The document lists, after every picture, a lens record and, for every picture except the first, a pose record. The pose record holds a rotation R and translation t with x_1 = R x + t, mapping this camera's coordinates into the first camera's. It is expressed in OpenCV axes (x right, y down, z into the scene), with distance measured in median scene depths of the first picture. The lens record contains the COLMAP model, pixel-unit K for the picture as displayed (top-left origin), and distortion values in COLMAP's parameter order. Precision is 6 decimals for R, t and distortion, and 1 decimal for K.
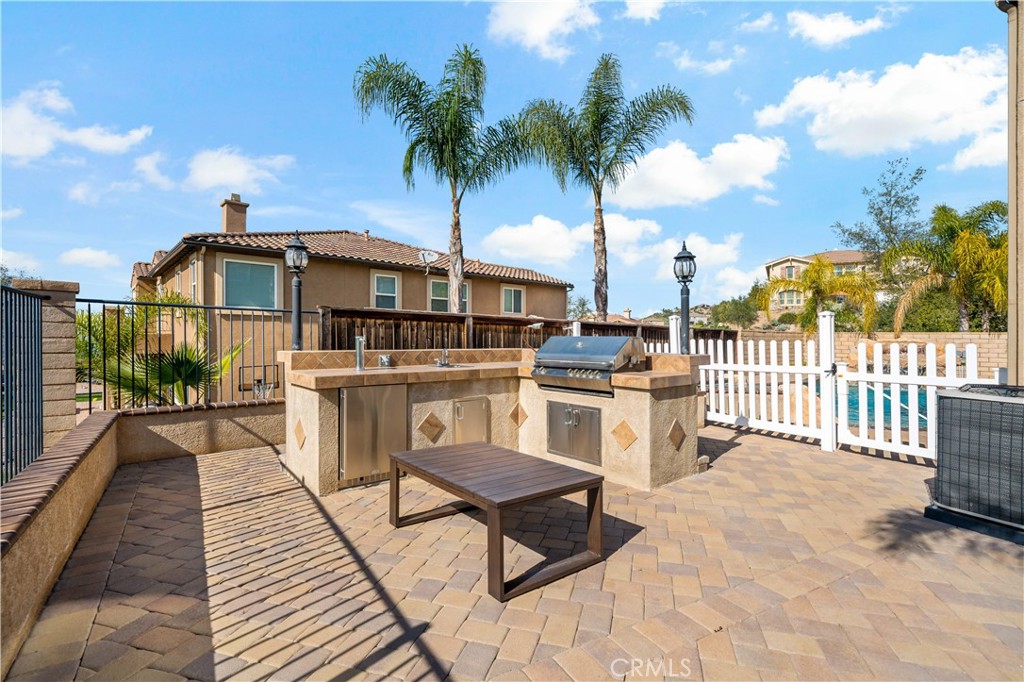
lens RADIAL K [[473.6, 0, 517.1], [0, 473.6, 334.1], [0, 0, 1]] dist [-0.007675, -0.000104]
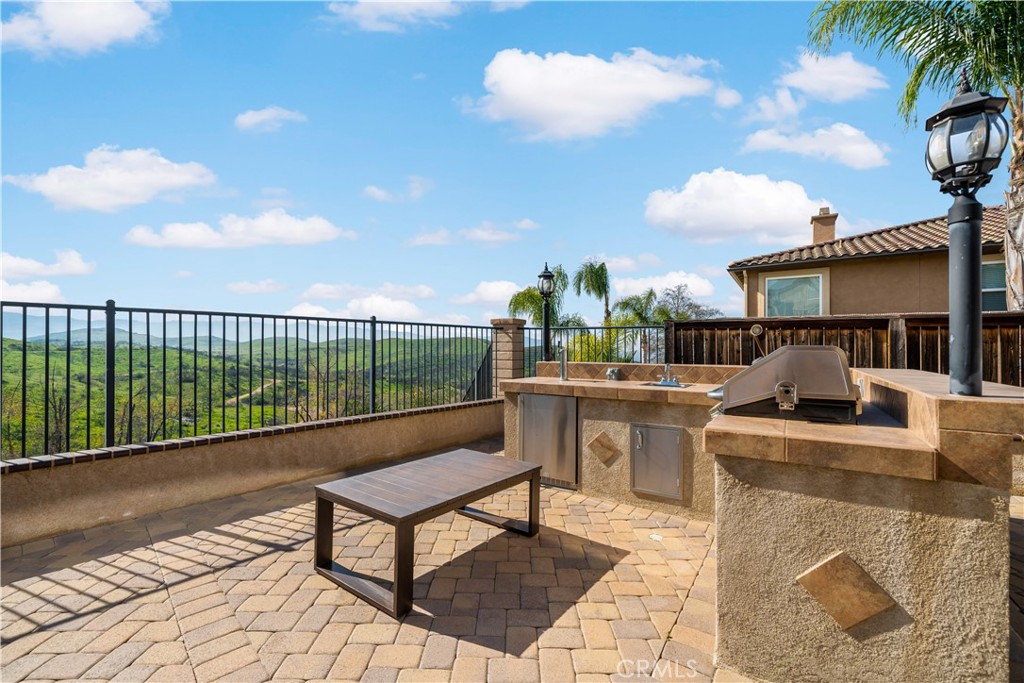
lens RADIAL K [[445.4, 0, 517.6], [0, 445.4, 344.0], [0, 0, 1]] dist [-0.006856, -0.000160]
pose [[0.258364, -0.017285, -0.965893, 0.565386], [0.004340, 0.999851, -0.016731, 0.008916], [0.966038, 0.000130, 0.258400, 0.576857]]
